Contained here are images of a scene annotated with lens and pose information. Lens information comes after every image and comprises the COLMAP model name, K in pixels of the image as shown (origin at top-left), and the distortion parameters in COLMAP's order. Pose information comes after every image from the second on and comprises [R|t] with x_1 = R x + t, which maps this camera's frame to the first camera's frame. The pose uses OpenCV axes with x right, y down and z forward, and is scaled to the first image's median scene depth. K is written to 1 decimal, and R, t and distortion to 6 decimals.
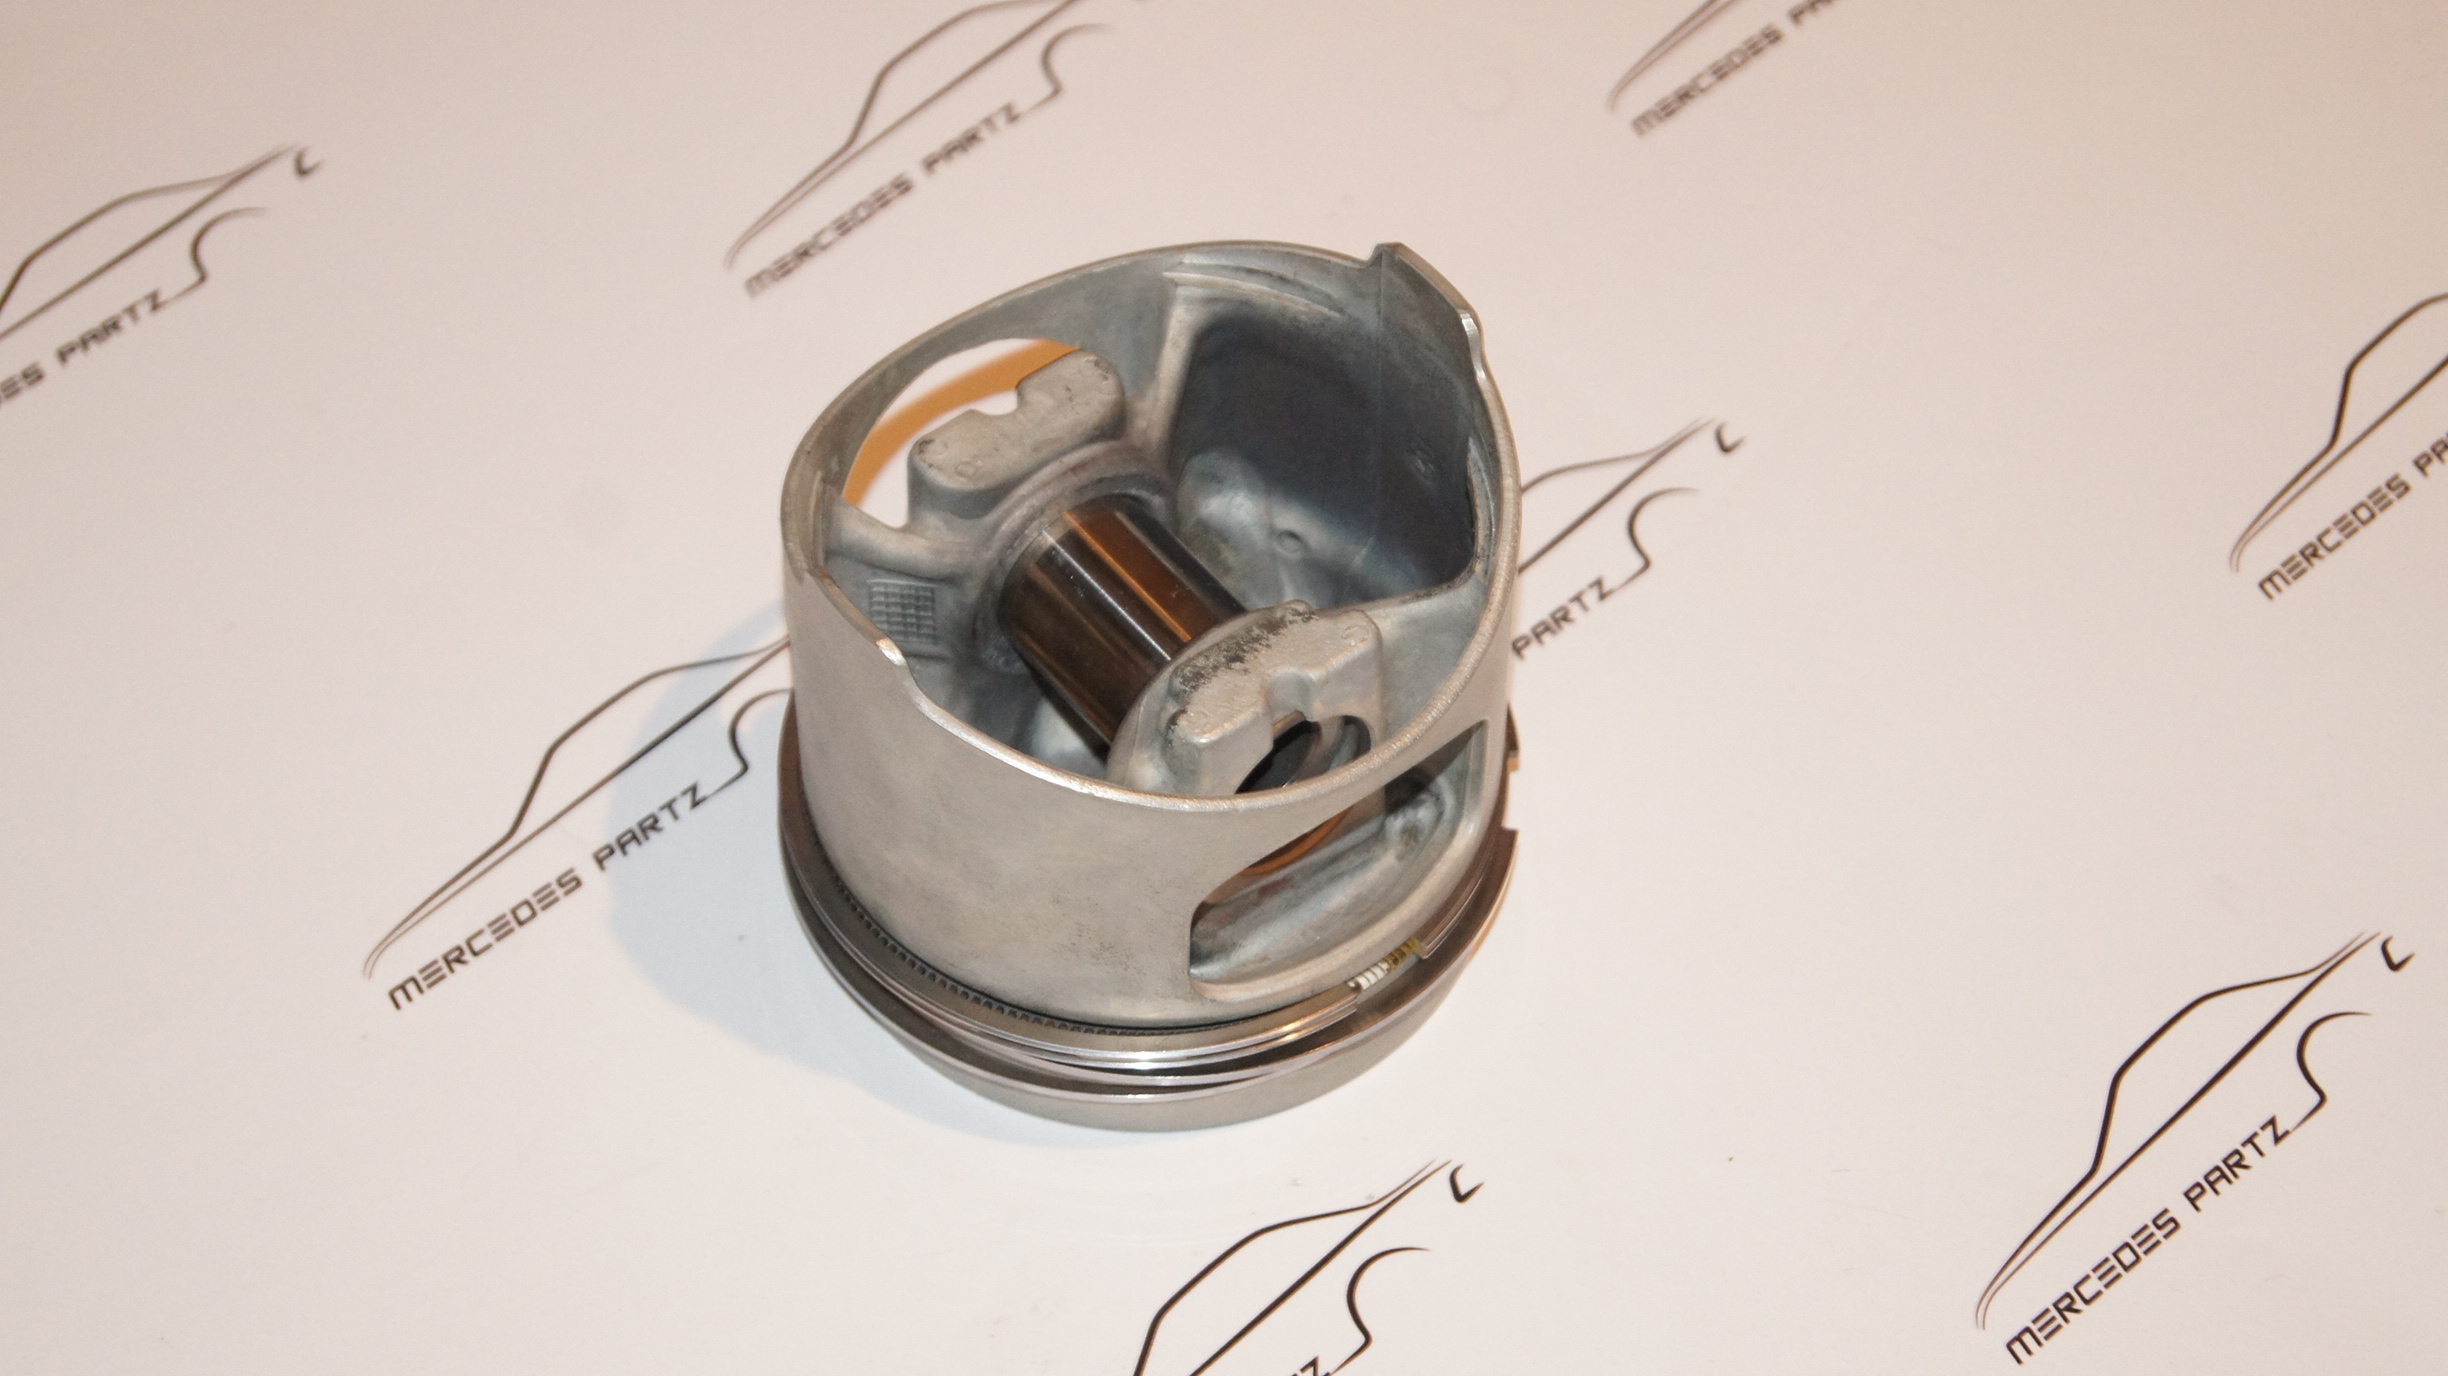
lens RADIAL K [[5166.8, 0, 1224.0], [0, 5166.8, 688.0], [0, 0, 1]] dist [0.030777, -0.101699]
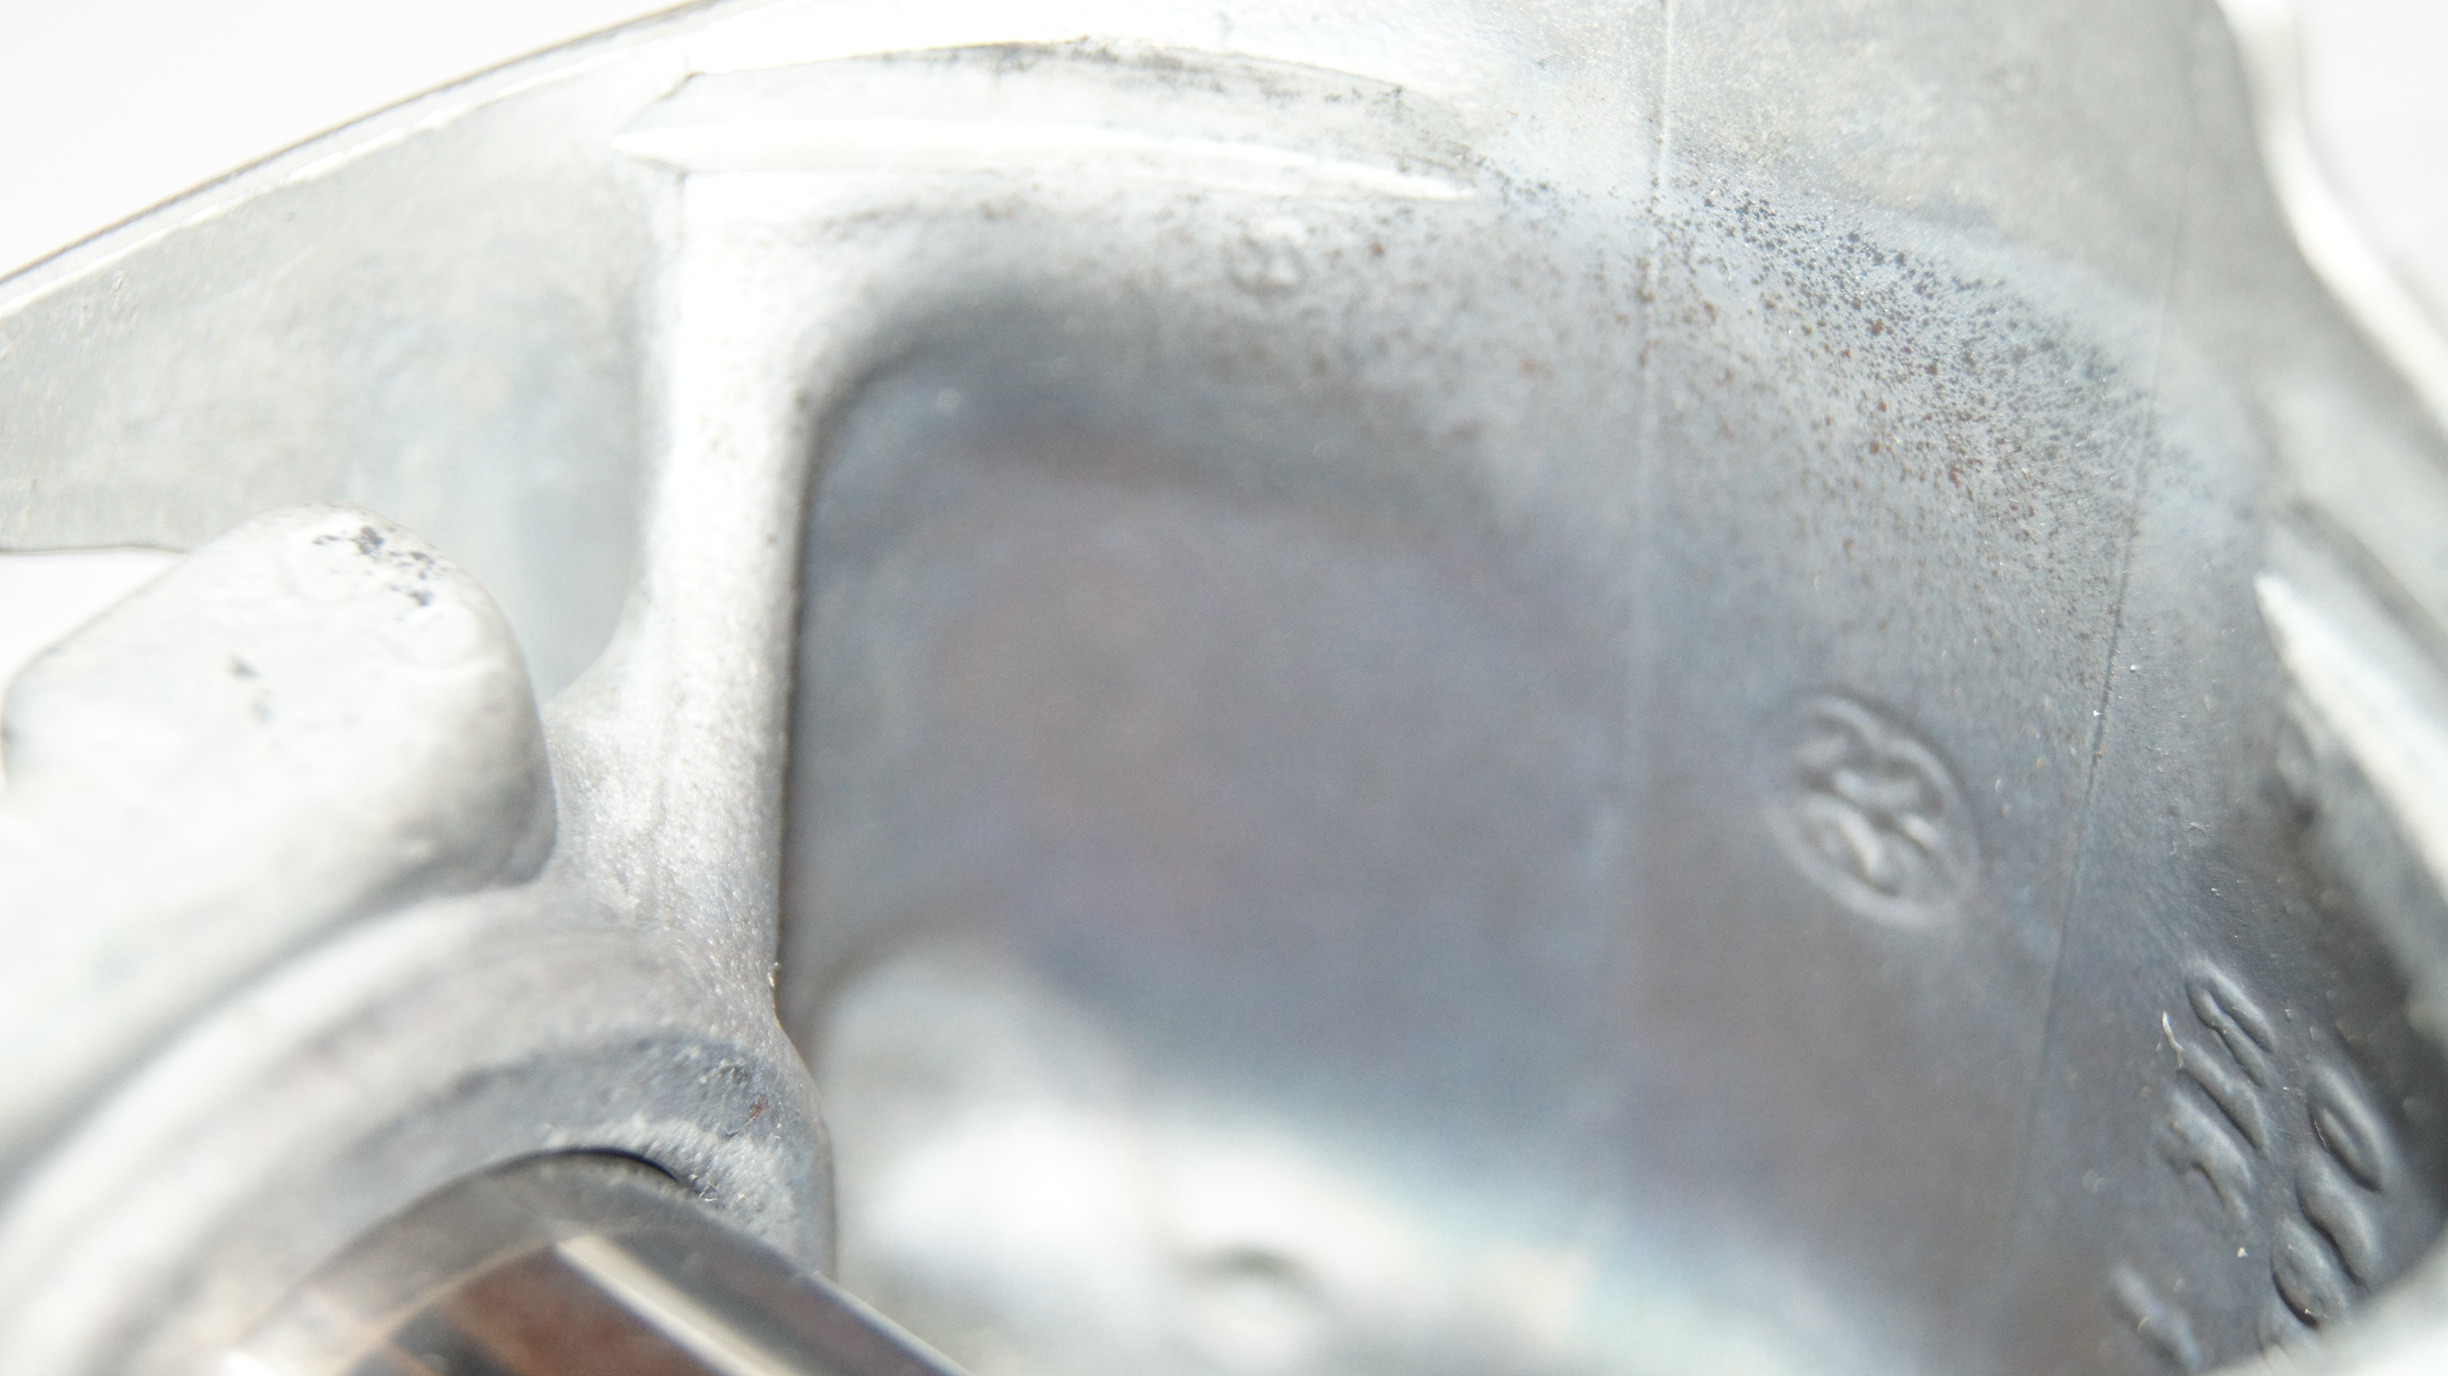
lens RADIAL K [[5412.0, 0, 1224.0], [0, 5412.0, 688.0], [0, 0, 1]] dist [-0.016458, -0.128849]
pose [[0.979667, -0.145564, 0.138072, -0.021844], [0.165280, 0.975660, -0.144119, -0.020379], [-0.113733, 0.164010, 0.979880, 0.787264]]
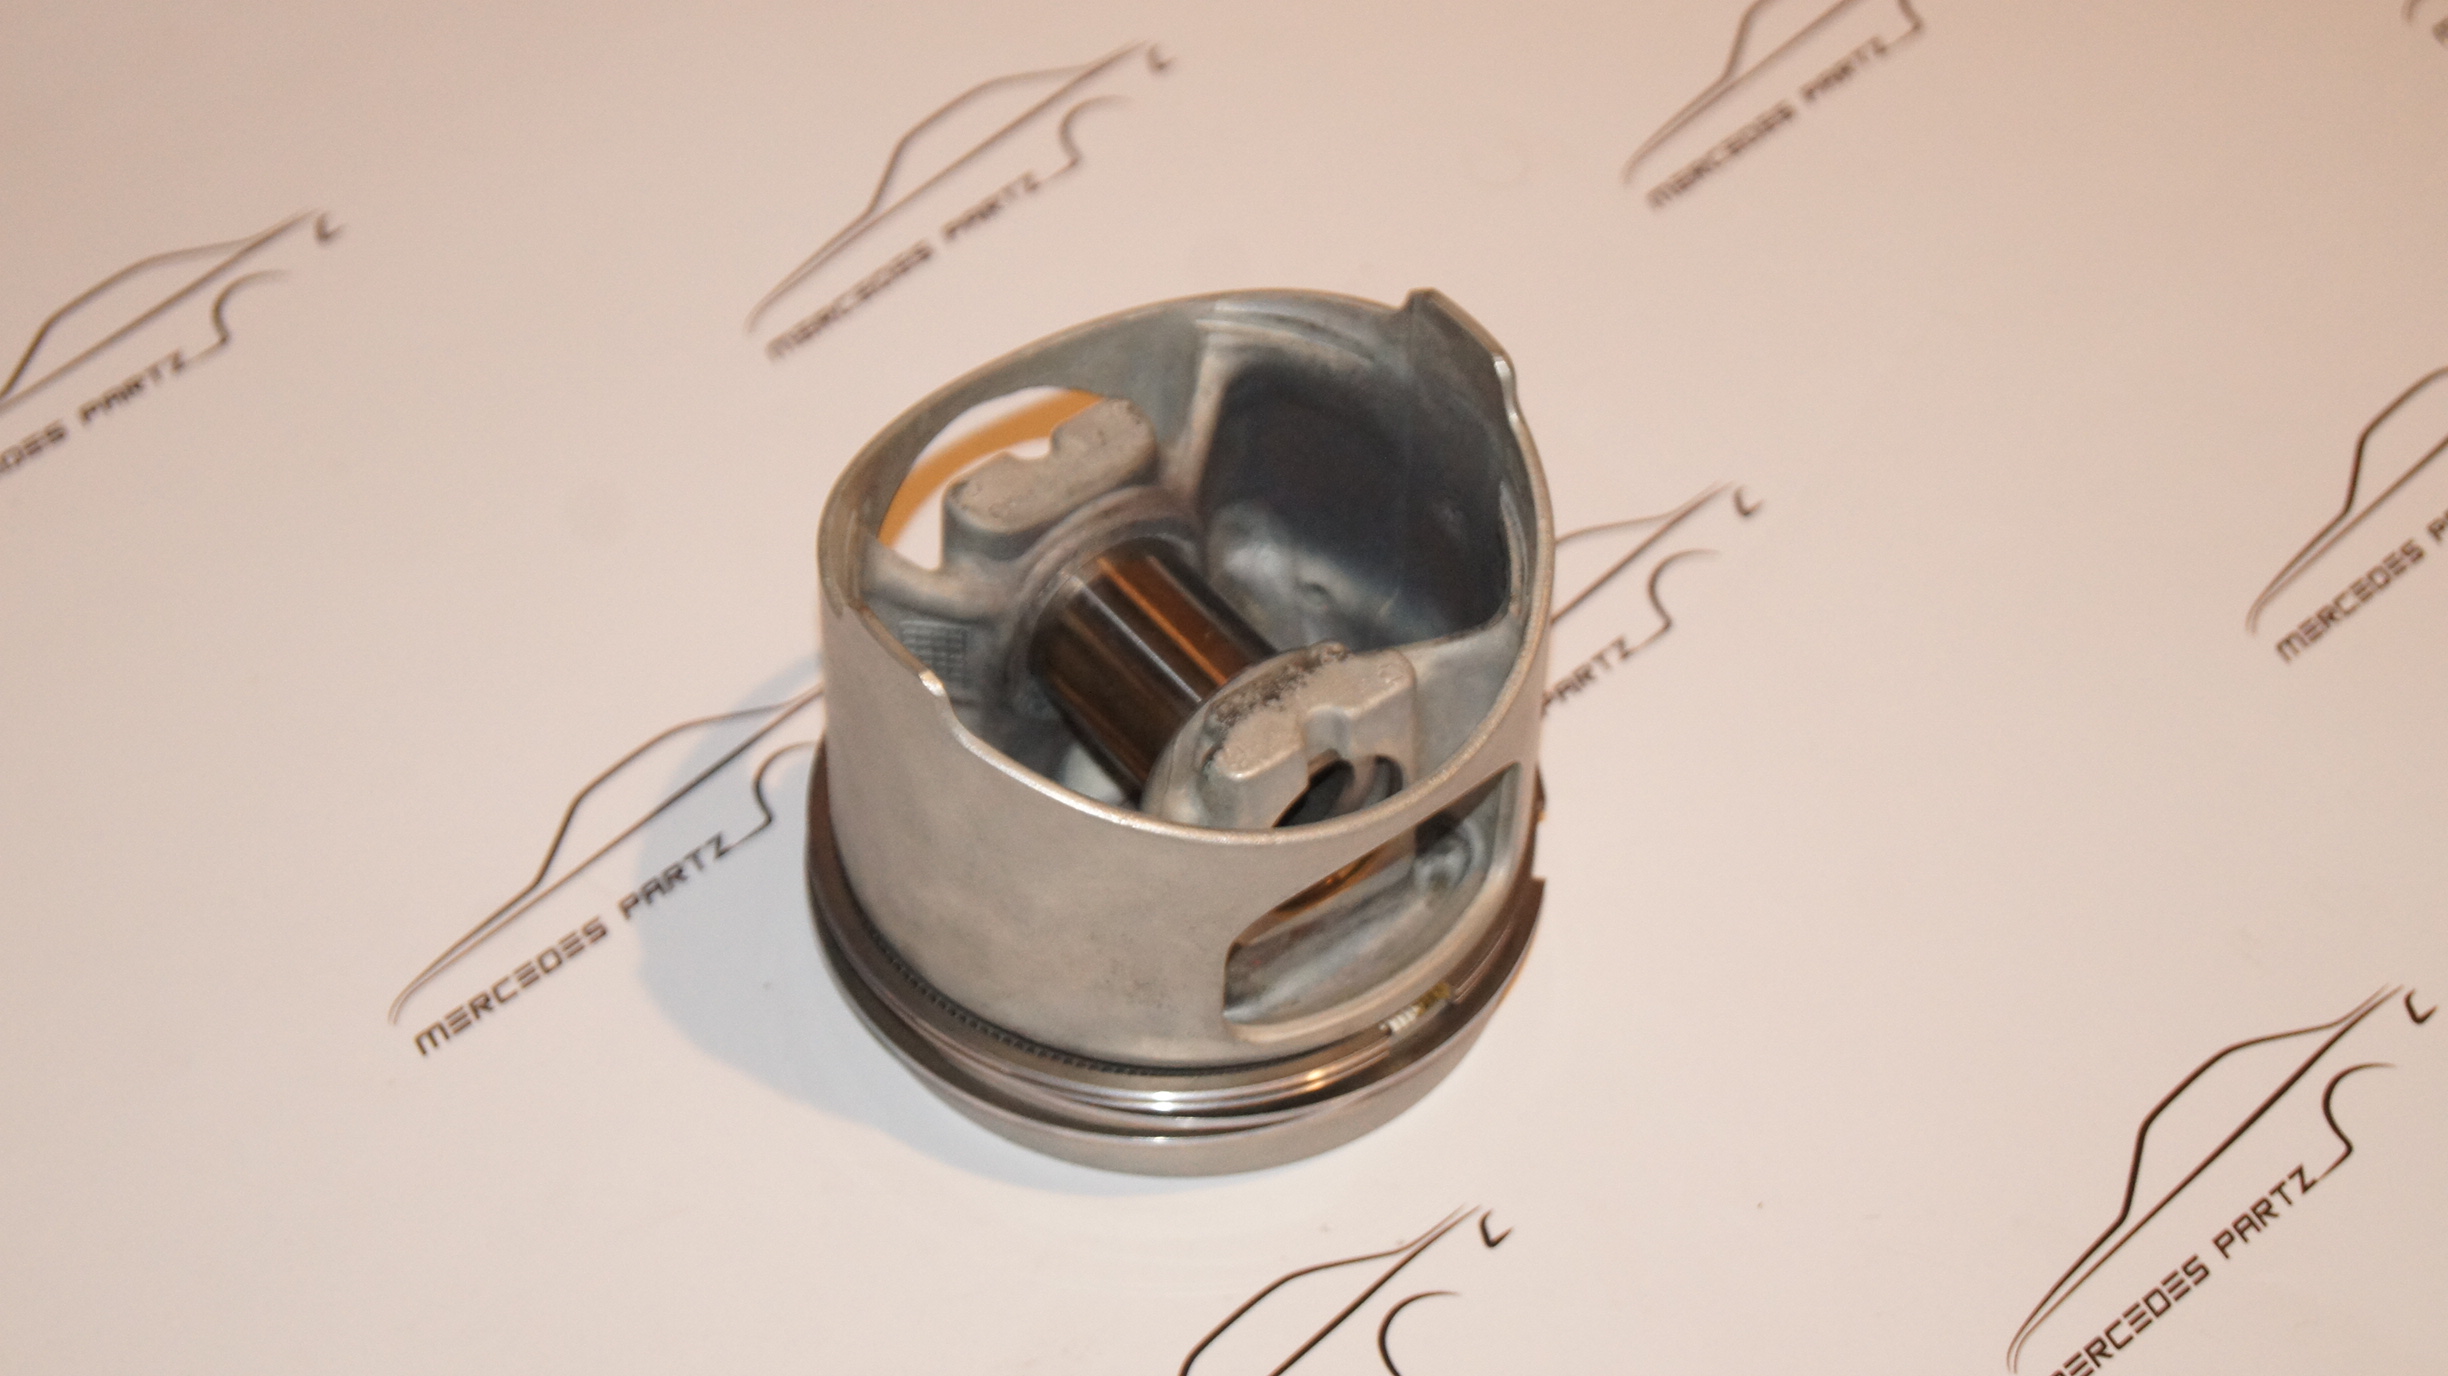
lens RADIAL K [[5166.8, 0, 1224.0], [0, 5166.8, 688.0], [0, 0, 1]] dist [0.030777, -0.101699]
pose [[0.999923, 0.003735, 0.011851, -0.017992], [-0.003292, 0.999302, -0.037210, 0.028658], [-0.011982, 0.037168, 0.999237, -0.001597]]
